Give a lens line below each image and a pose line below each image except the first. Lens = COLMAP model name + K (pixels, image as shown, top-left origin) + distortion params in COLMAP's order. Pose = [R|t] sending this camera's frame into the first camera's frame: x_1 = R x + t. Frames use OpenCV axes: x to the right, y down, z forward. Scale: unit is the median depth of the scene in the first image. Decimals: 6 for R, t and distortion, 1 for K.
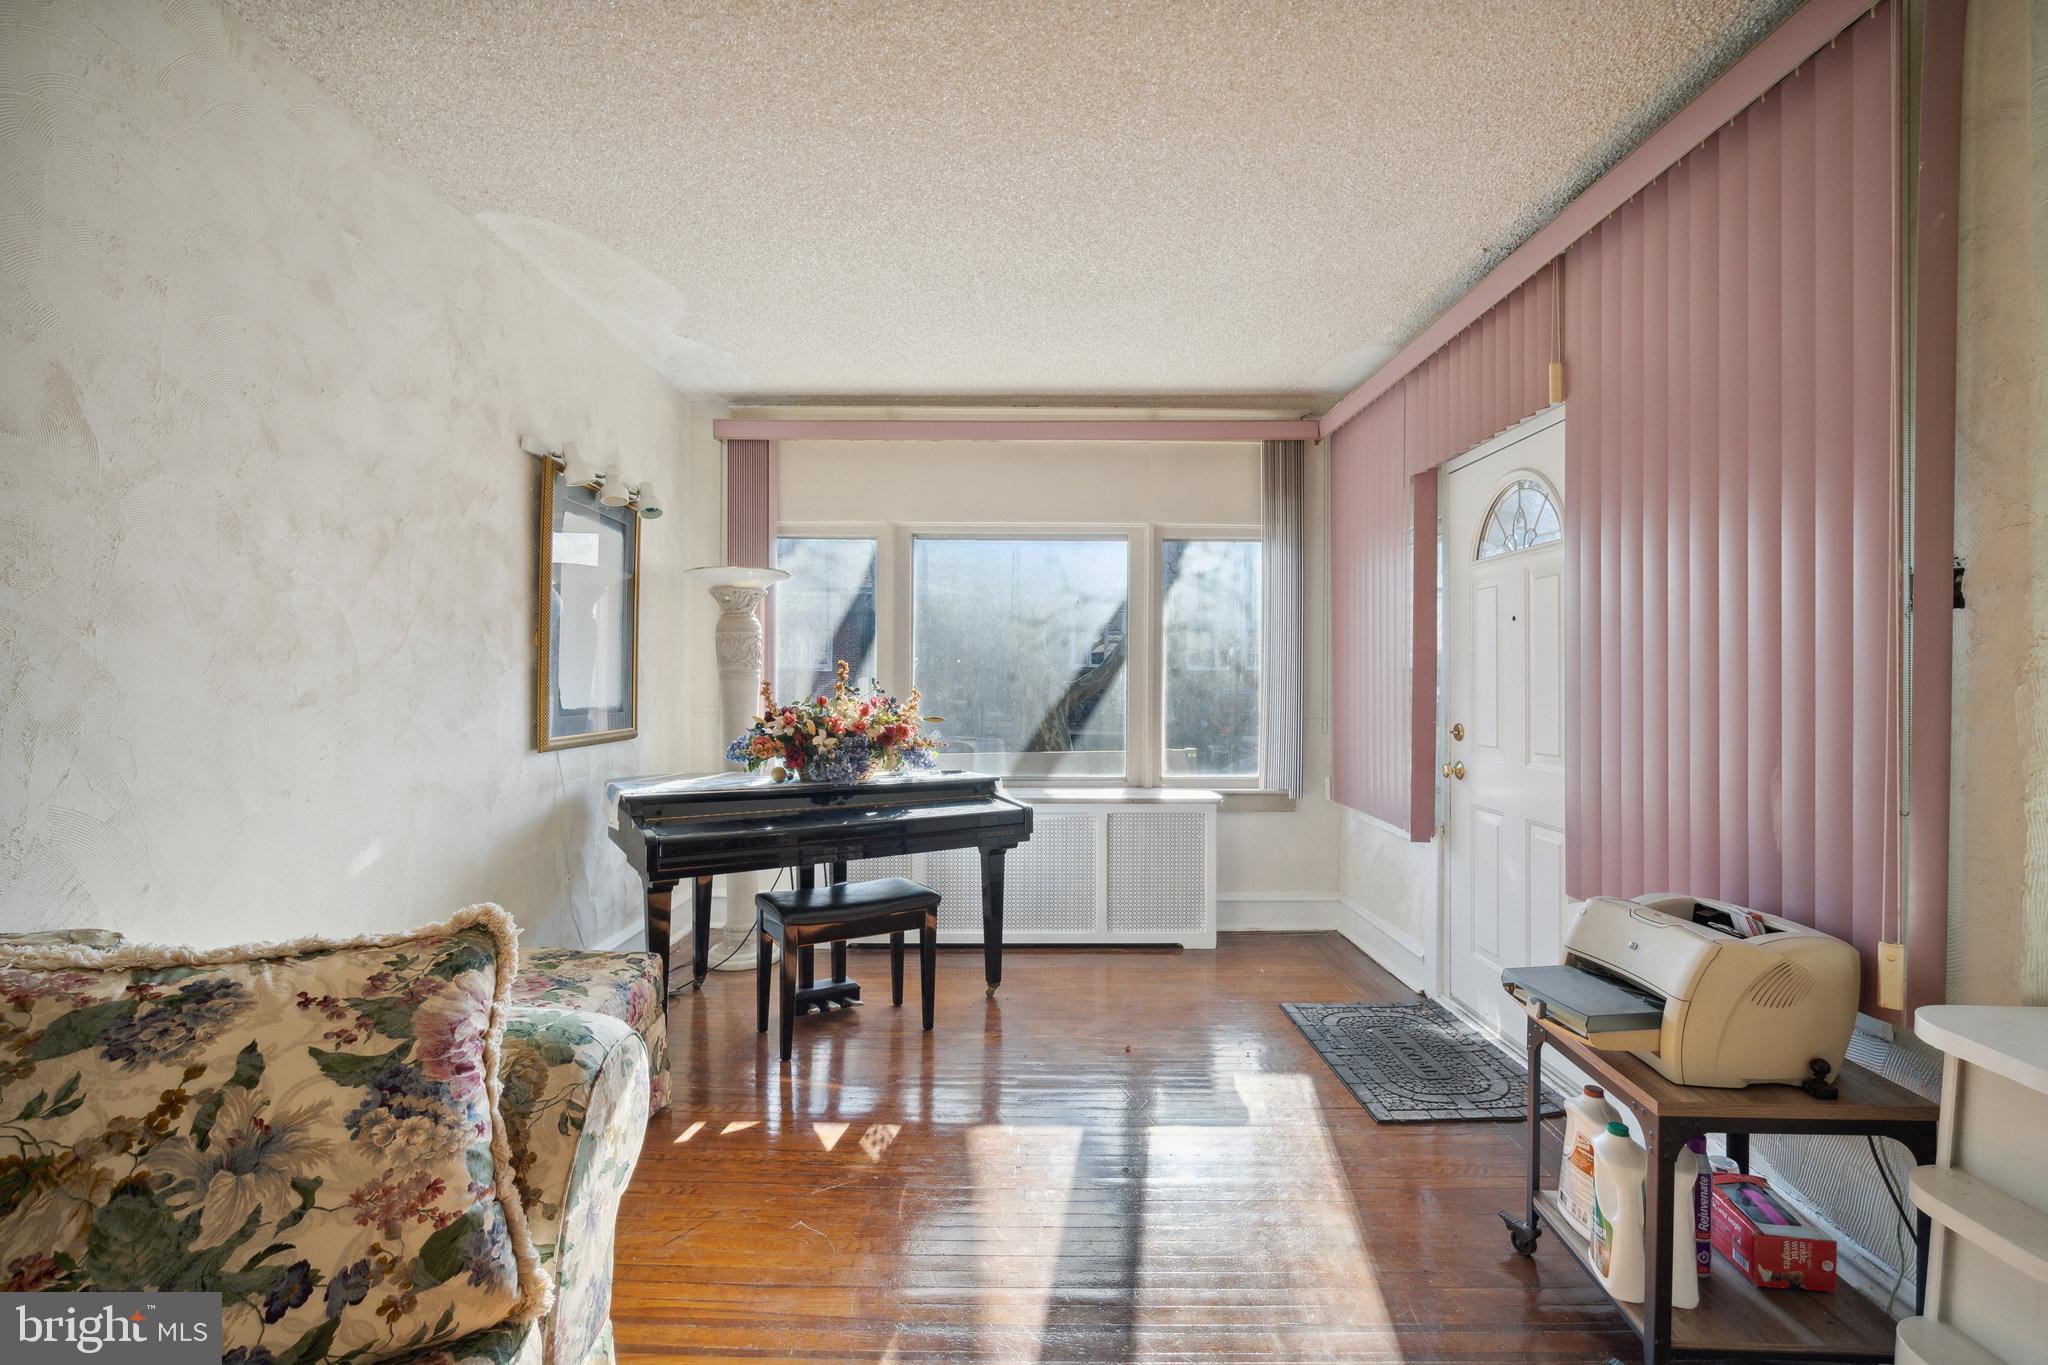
lens RADIAL K [[939.9, 0, 1020.0], [0, 939.9, 677.6], [0, 0, 1]] dist [-0.000269, -0.000025]
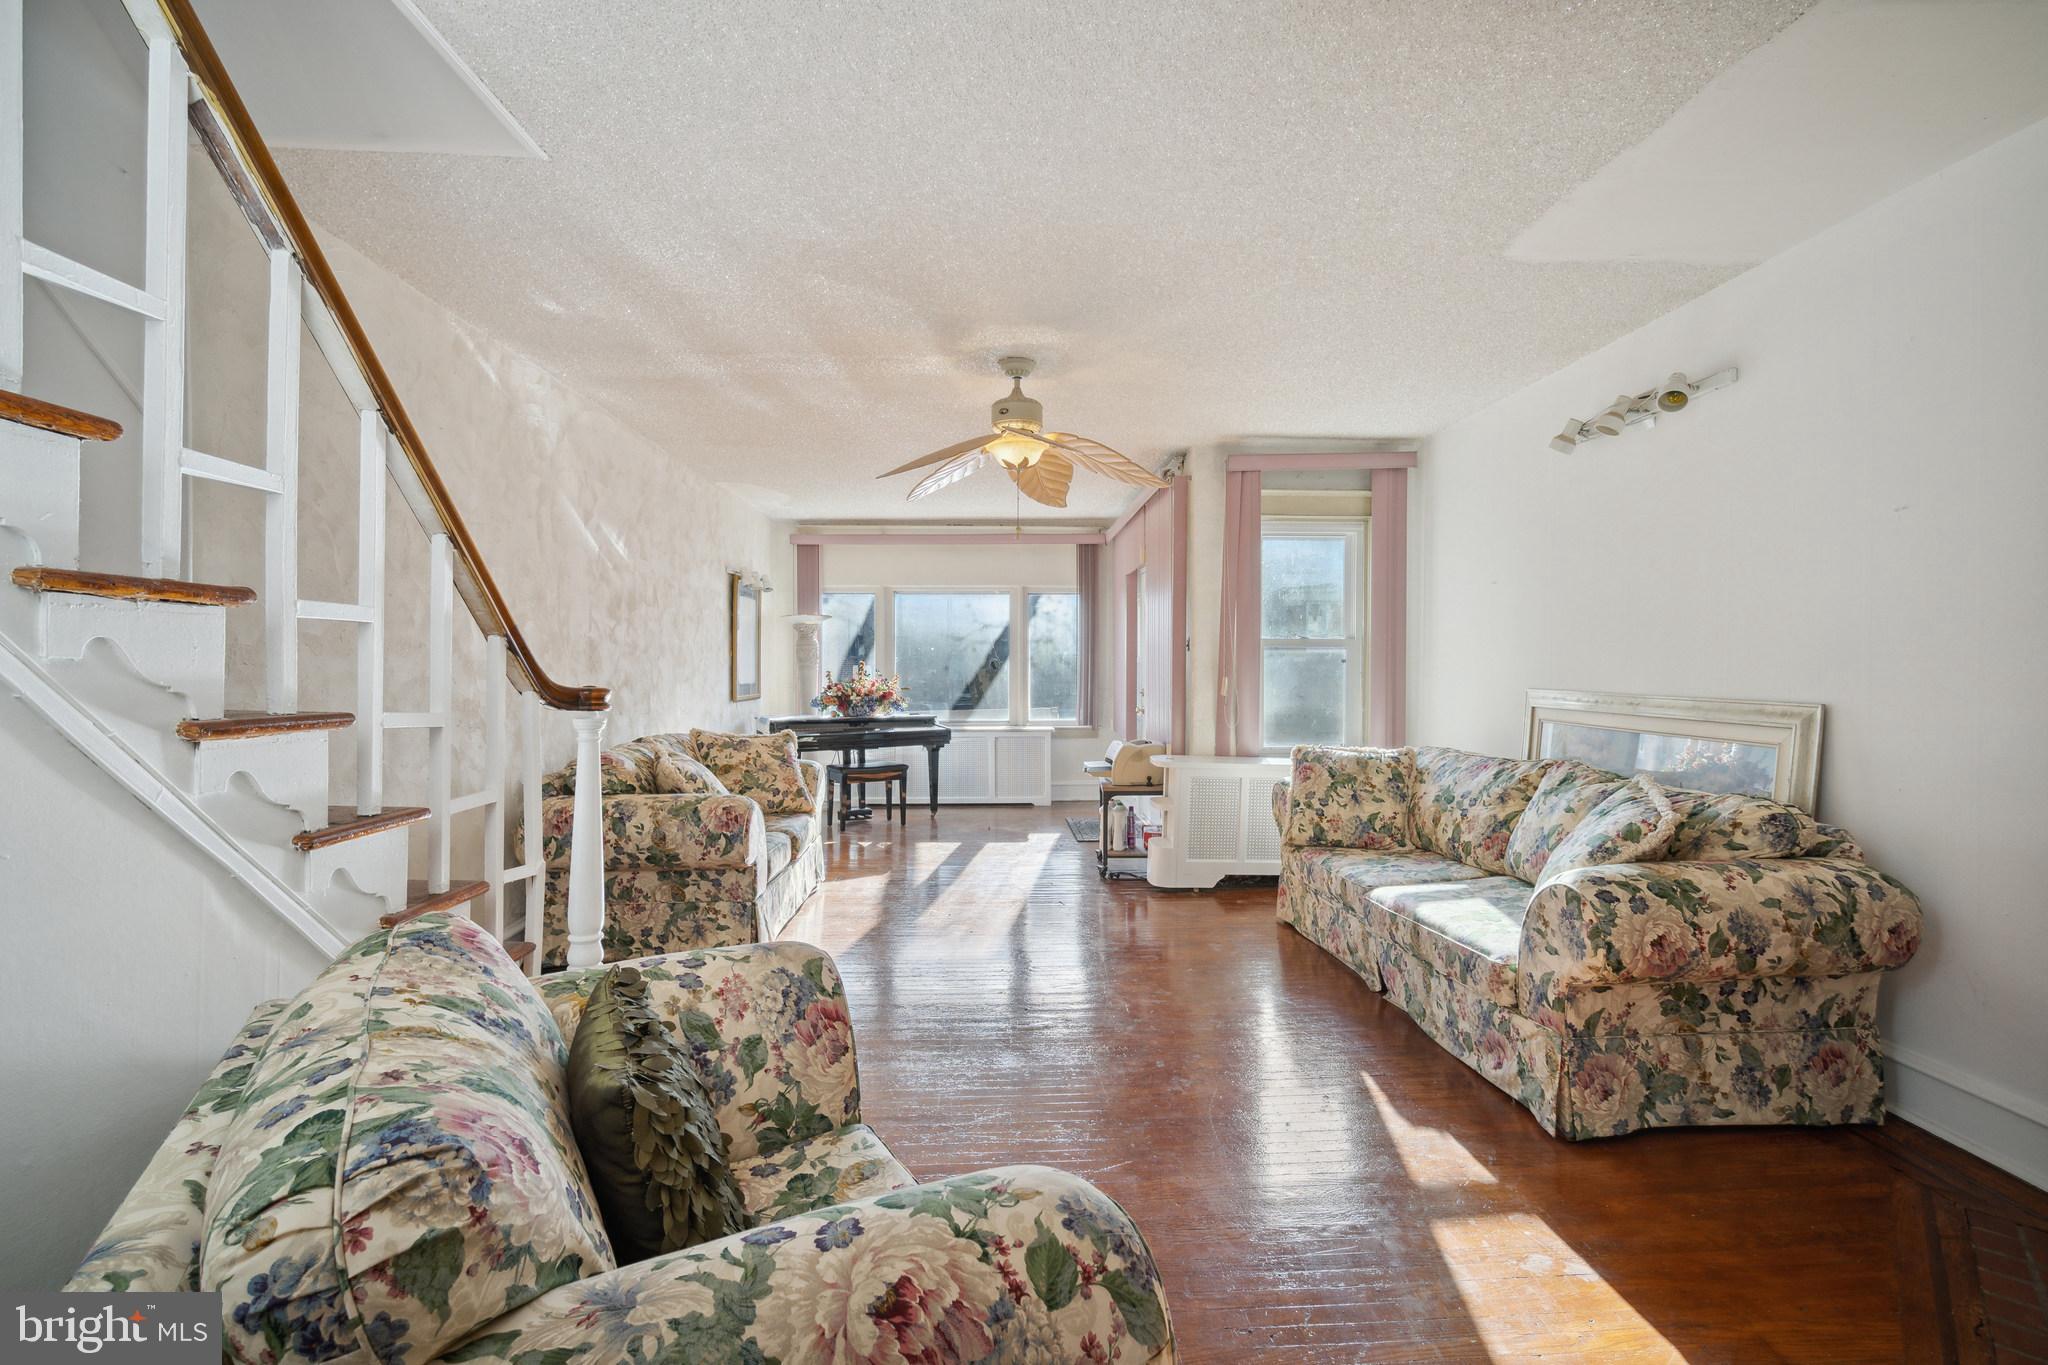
lens RADIAL K [[939.9, 0, 1020.0], [0, 939.9, 677.6], [0, 0, 1]] dist [-0.000269, -0.000025]
pose [[0.999691, -0.005768, 0.024159, 0.098081], [0.005395, 0.999866, 0.015466, -0.009221], [-0.024245, -0.015331, 0.999588, -0.952646]]
